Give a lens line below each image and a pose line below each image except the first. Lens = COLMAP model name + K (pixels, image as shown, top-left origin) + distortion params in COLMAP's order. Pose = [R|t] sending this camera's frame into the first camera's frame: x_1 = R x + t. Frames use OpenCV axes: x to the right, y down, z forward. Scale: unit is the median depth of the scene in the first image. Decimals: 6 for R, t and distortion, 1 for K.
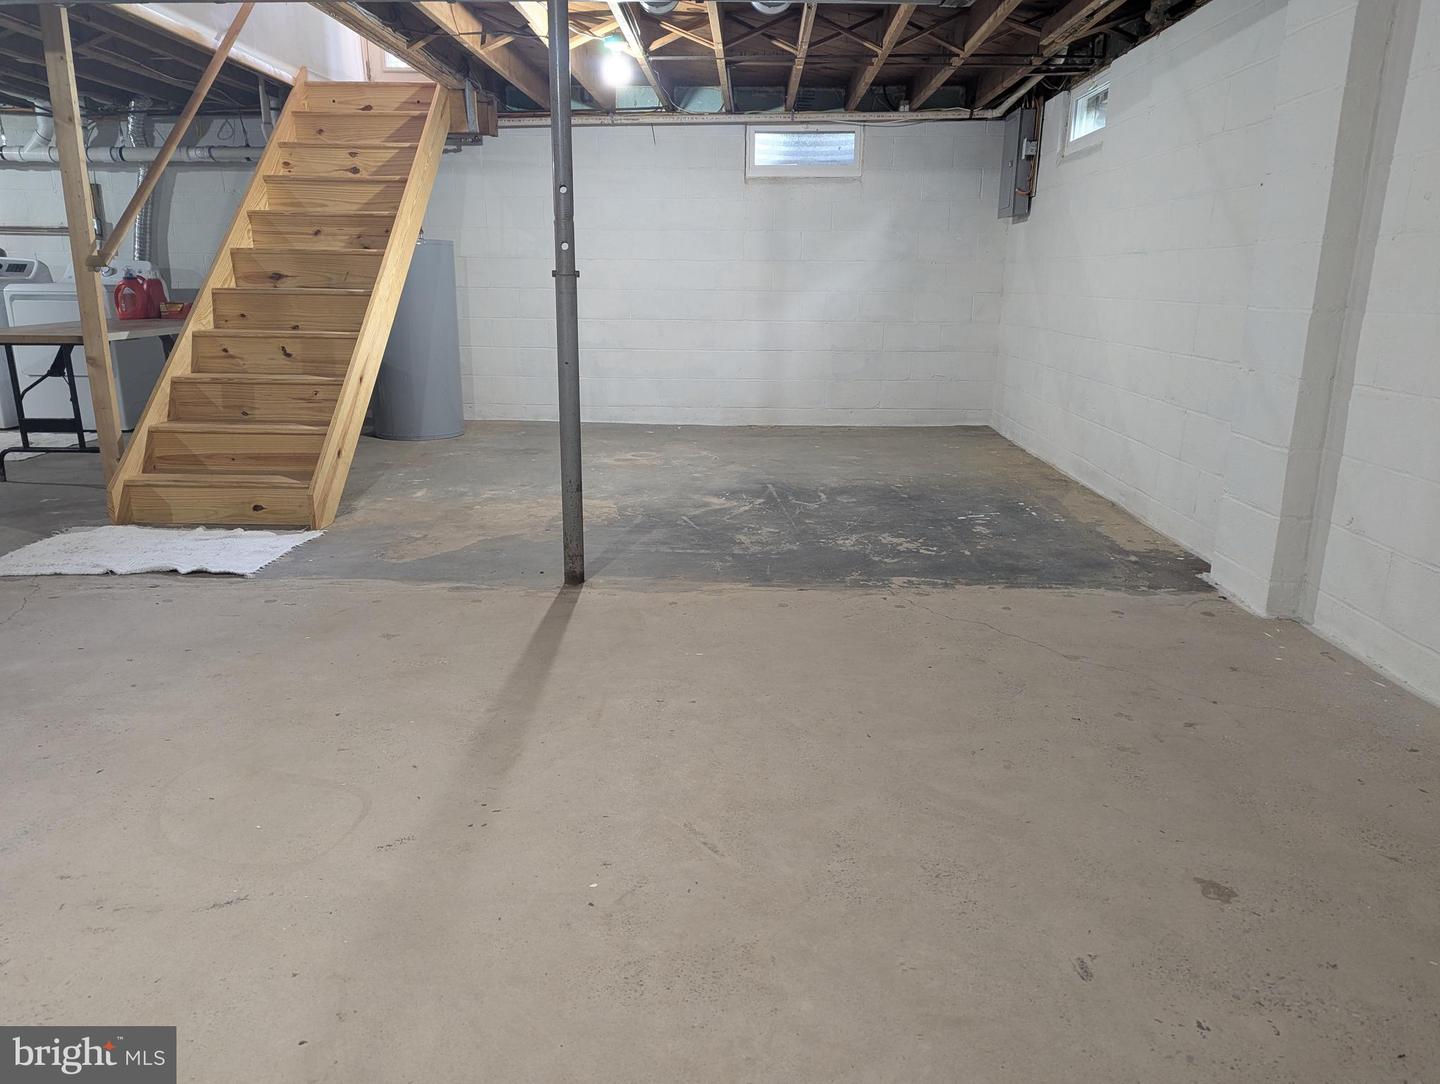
lens RADIAL K [[1010.2, 0, 717.9], [0, 1010.2, 539.3], [0, 0, 1]] dist [0.059054, -0.041897]
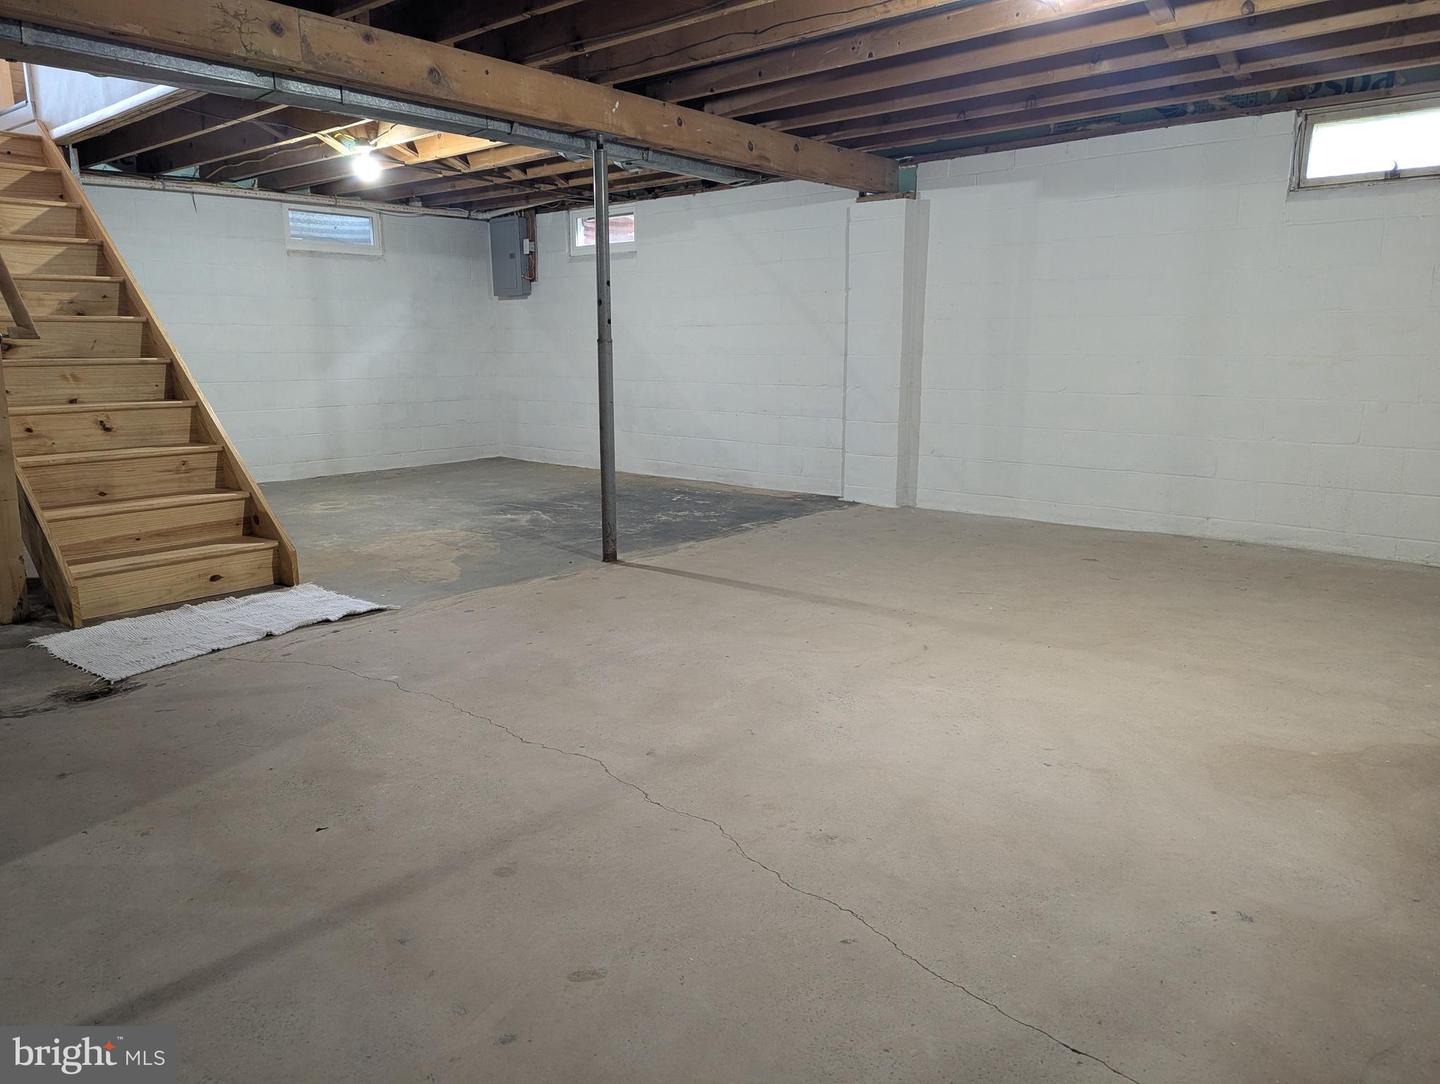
lens RADIAL K [[1010.2, 0, 722.5], [0, 1010.2, 539.1], [0, 0, 1]] dist [0.059054, -0.041897]
pose [[0.626017, -0.159678, 0.763286, -0.702972], [0.202773, 0.978473, 0.038388, -0.005019], [-0.752985, 0.130742, 0.644919, -0.007200]]
